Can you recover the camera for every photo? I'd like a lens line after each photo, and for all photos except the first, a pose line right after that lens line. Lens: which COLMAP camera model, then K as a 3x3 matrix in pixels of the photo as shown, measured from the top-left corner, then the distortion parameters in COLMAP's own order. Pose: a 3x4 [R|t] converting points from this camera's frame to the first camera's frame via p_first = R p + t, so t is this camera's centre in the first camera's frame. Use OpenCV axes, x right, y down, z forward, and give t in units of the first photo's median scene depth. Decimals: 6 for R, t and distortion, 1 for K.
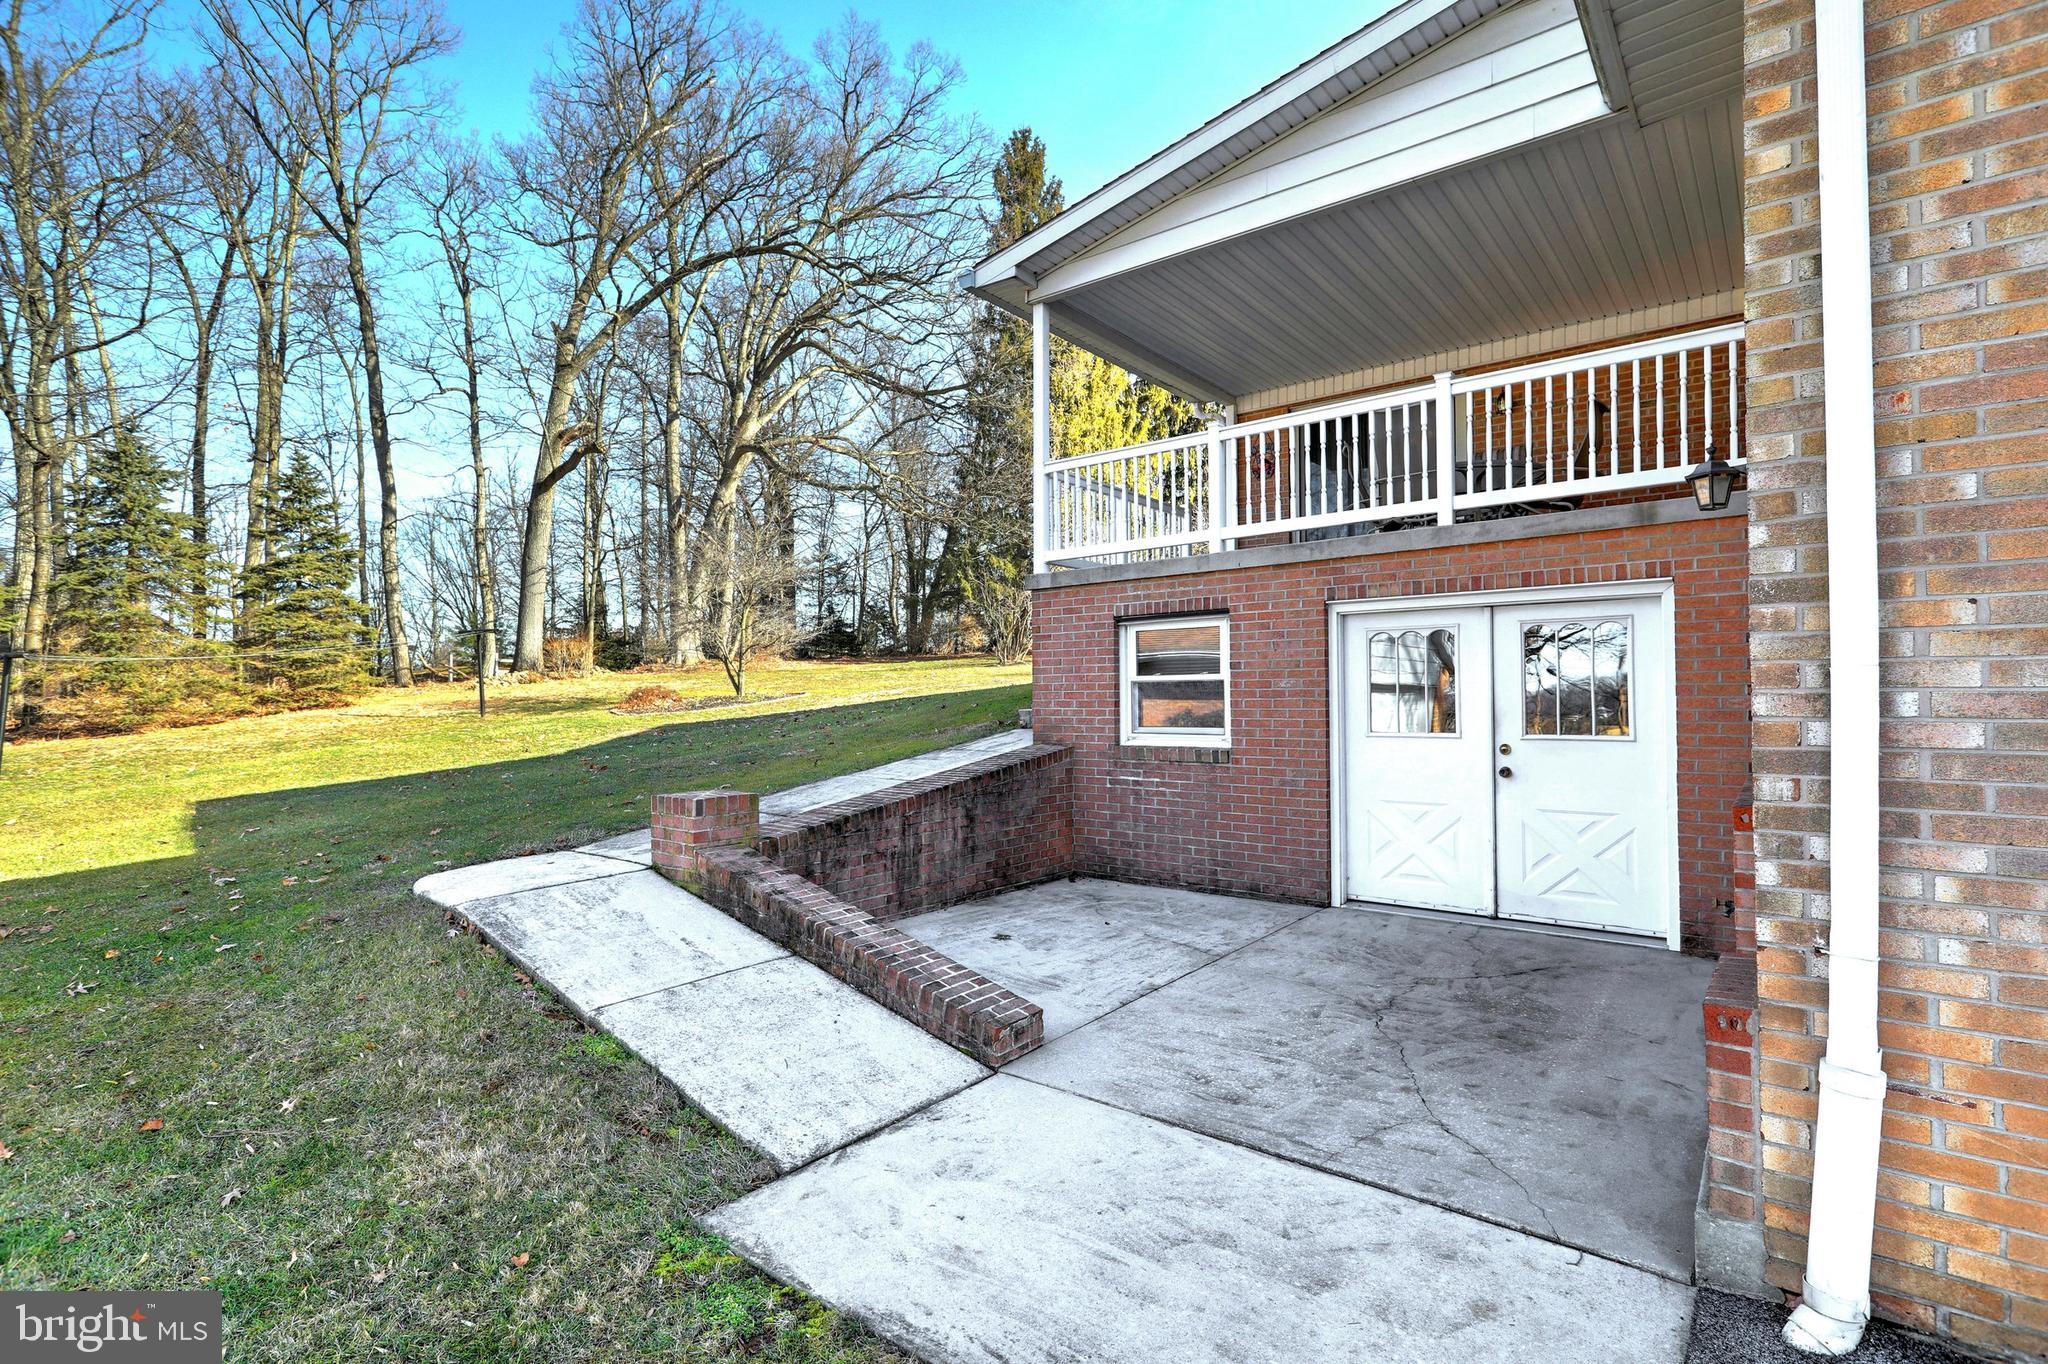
lens RADIAL K [[984.9, 0, 1019.6], [0, 984.9, 674.1], [0, 0, 1]] dist [-0.000134, -0.000684]
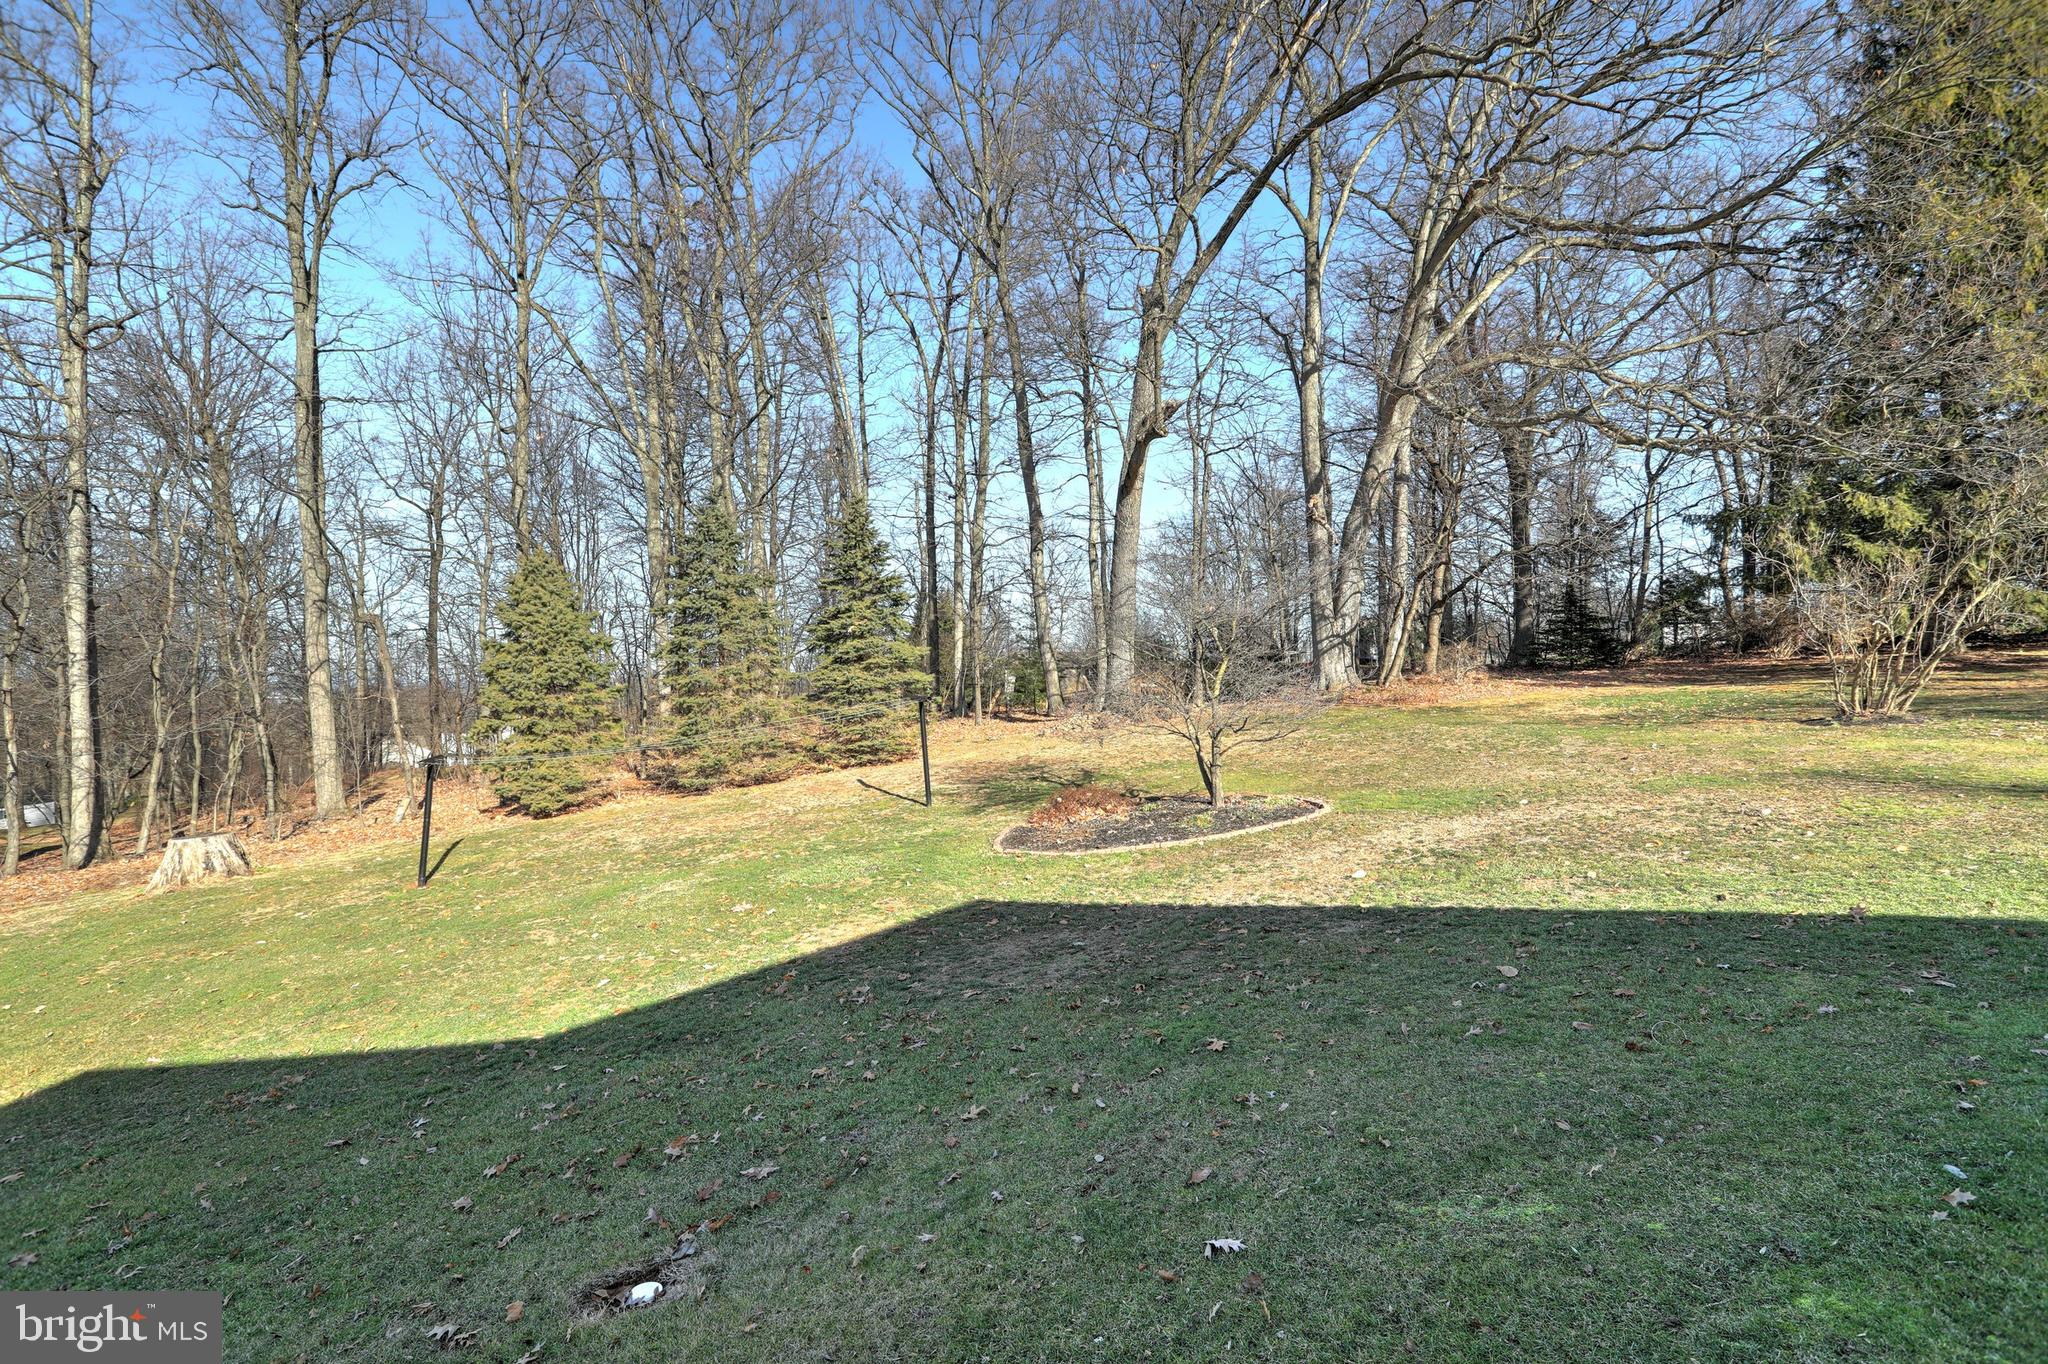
lens RADIAL K [[984.9, 0, 1019.6], [0, 984.9, 674.1], [0, 0, 1]] dist [-0.000134, -0.000684]
pose [[0.693401, -0.009137, -0.720494, 0.053908], [0.028542, 0.999483, 0.014794, -0.050603], [0.719986, -0.030822, 0.693304, 0.368942]]
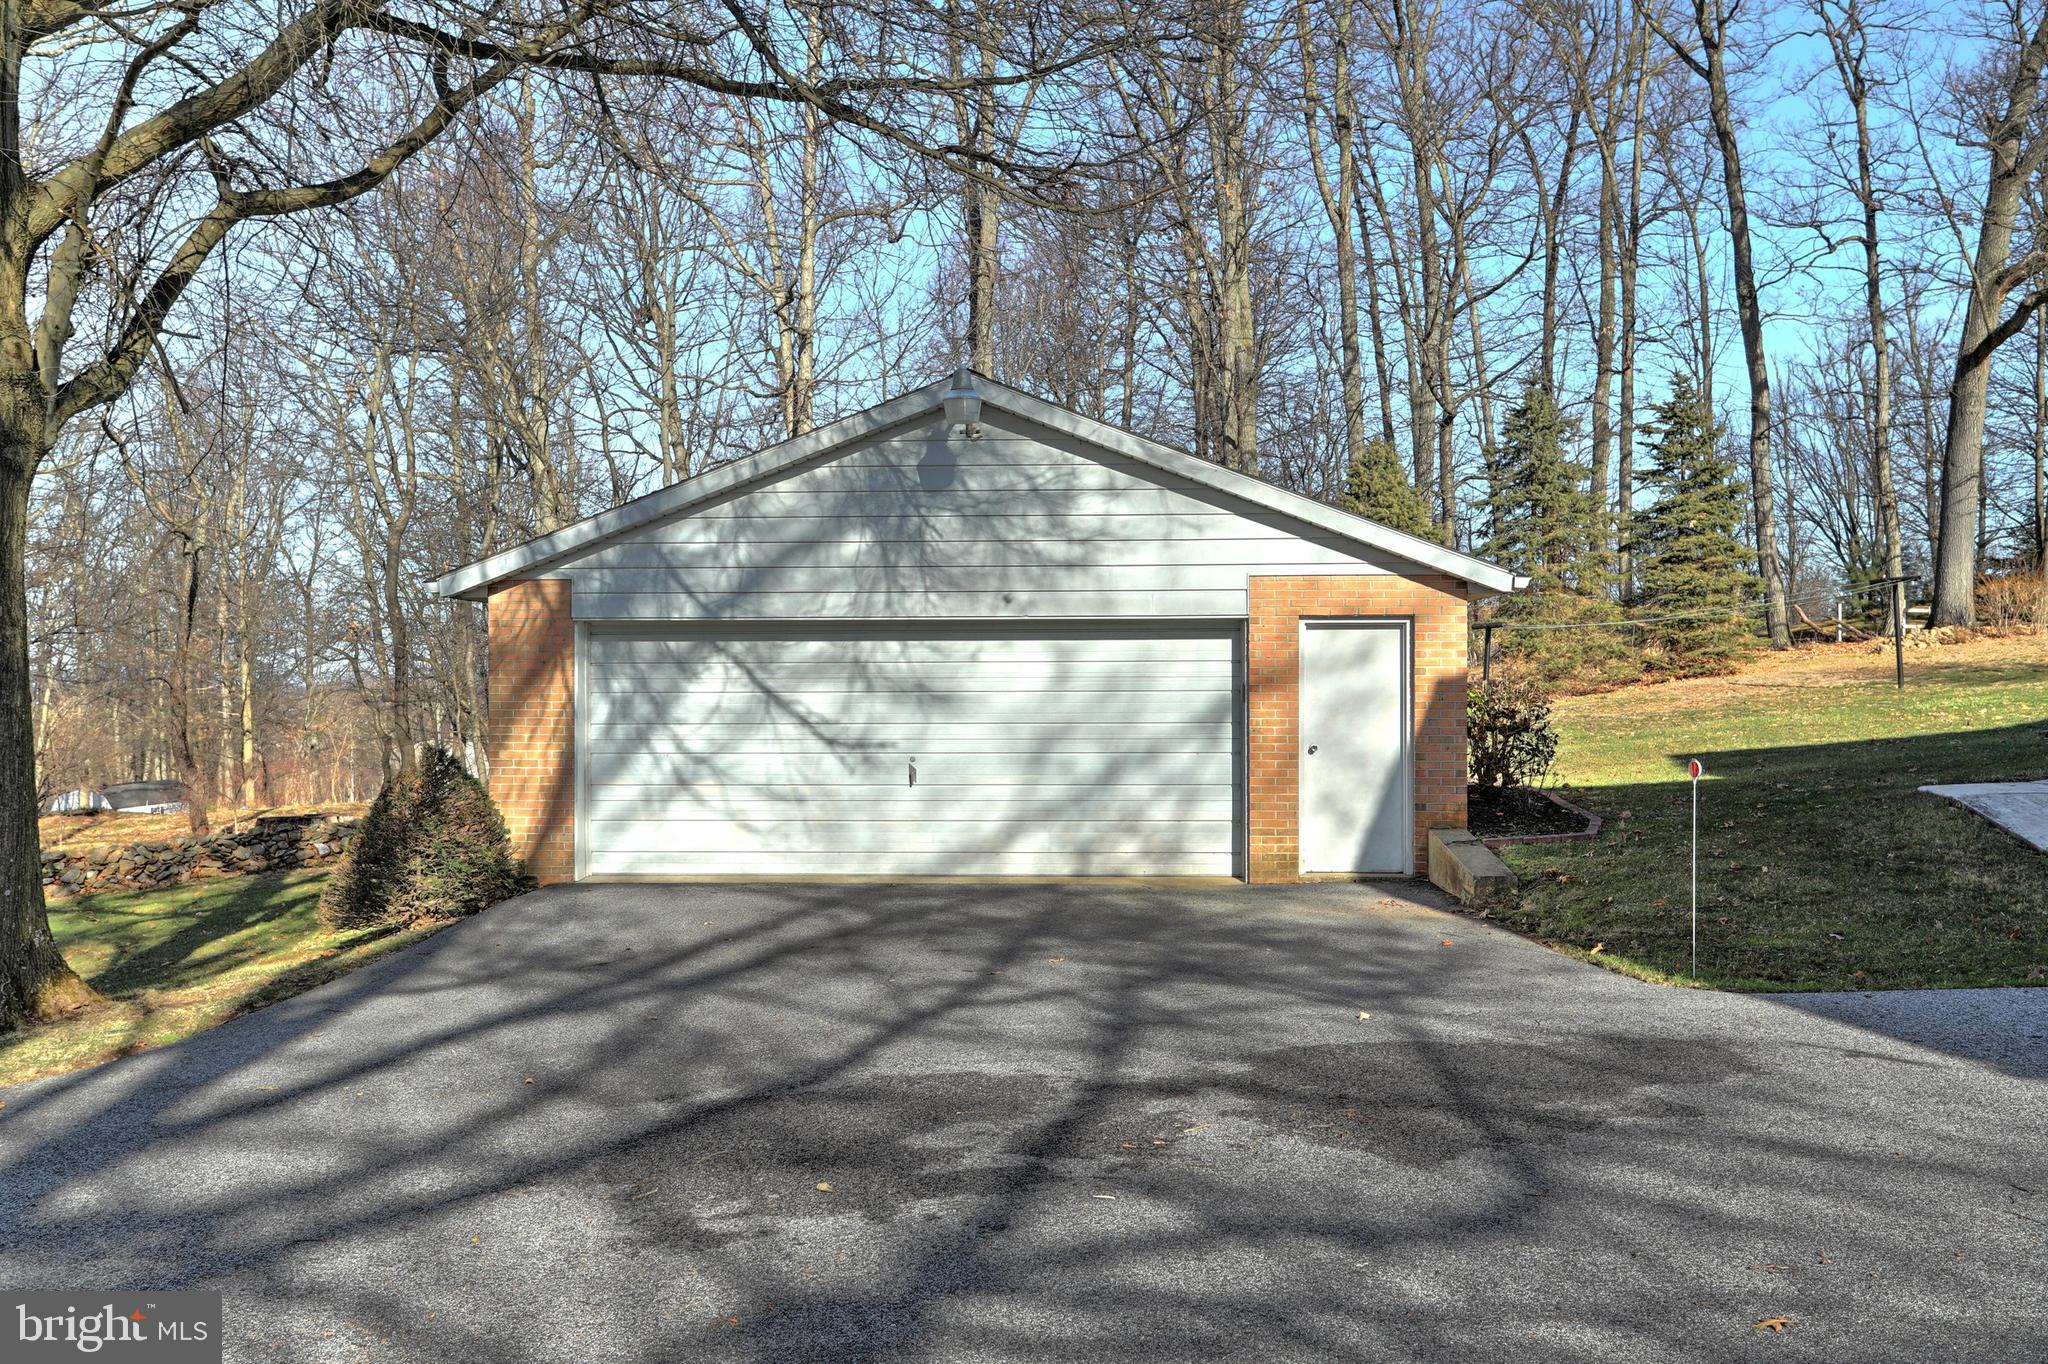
lens RADIAL K [[1744.8, 0, 1024.0], [0, 1744.8, 682.0], [0, 0, 1]] dist [0.000243, 0.005239]
pose [[0.588358, 0.008326, -0.808558, 0.125890], [0.018889, 0.999533, 0.024038, -0.005978], [0.808380, -0.029416, 0.587926, -0.285881]]
